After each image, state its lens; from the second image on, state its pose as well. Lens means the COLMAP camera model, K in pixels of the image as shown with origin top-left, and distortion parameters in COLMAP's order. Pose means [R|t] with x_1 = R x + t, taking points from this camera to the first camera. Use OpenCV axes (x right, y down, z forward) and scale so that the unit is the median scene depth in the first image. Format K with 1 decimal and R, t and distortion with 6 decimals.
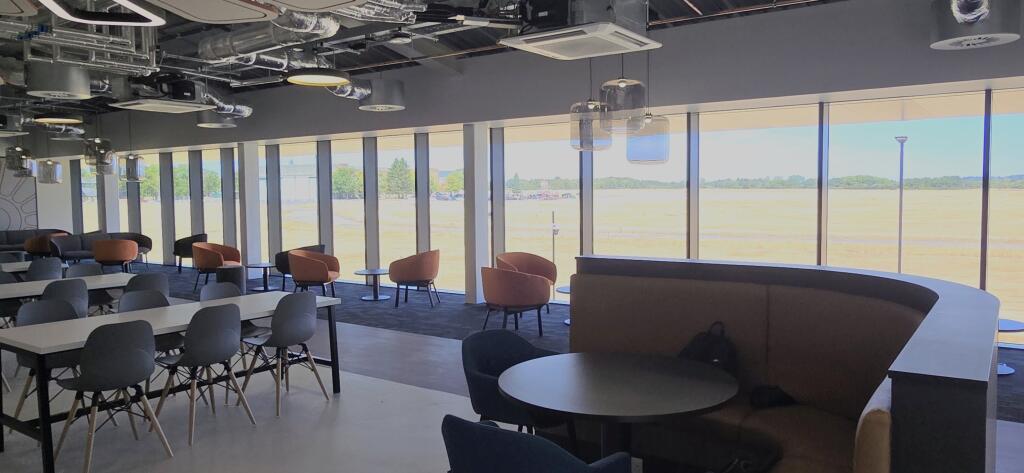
lens RADIAL K [[703.5, 0, 525.4], [0, 703.5, 240.2], [0, 0, 1]] dist [-0.002412, 0.005225]
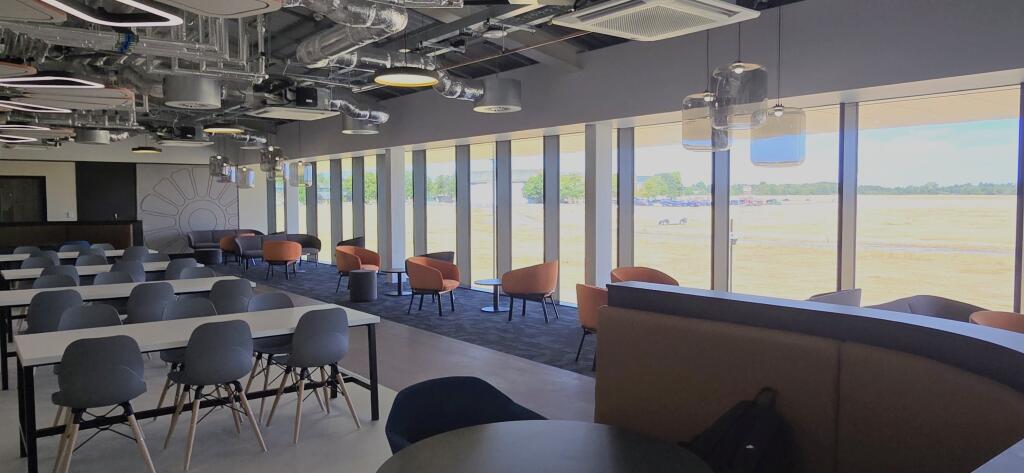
lens RADIAL K [[703.5, 0, 525.4], [0, 703.5, 240.2], [0, 0, 1]] dist [-0.002412, 0.005225]
pose [[0.960733, 0.022081, -0.276593, 0.098616], [-0.024020, 0.999705, -0.003627, -0.010049], [0.276432, 0.010128, 0.960980, 0.107742]]
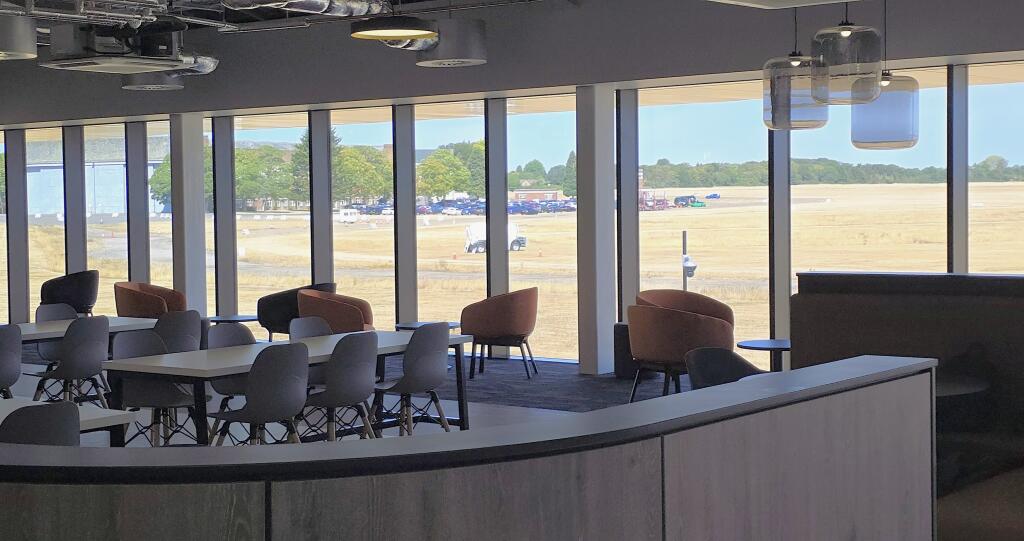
lens RADIAL K [[1559.6, 0, 464.1], [0, 1559.6, 268.6], [0, 0, 1]] dist [0.121037, -0.043141]
pose [[0.996774, -0.004784, -0.080120, -0.081934], [0.003103, 0.999773, -0.021091, 0.027540], [0.080203, 0.020774, 0.996562, -0.405367]]
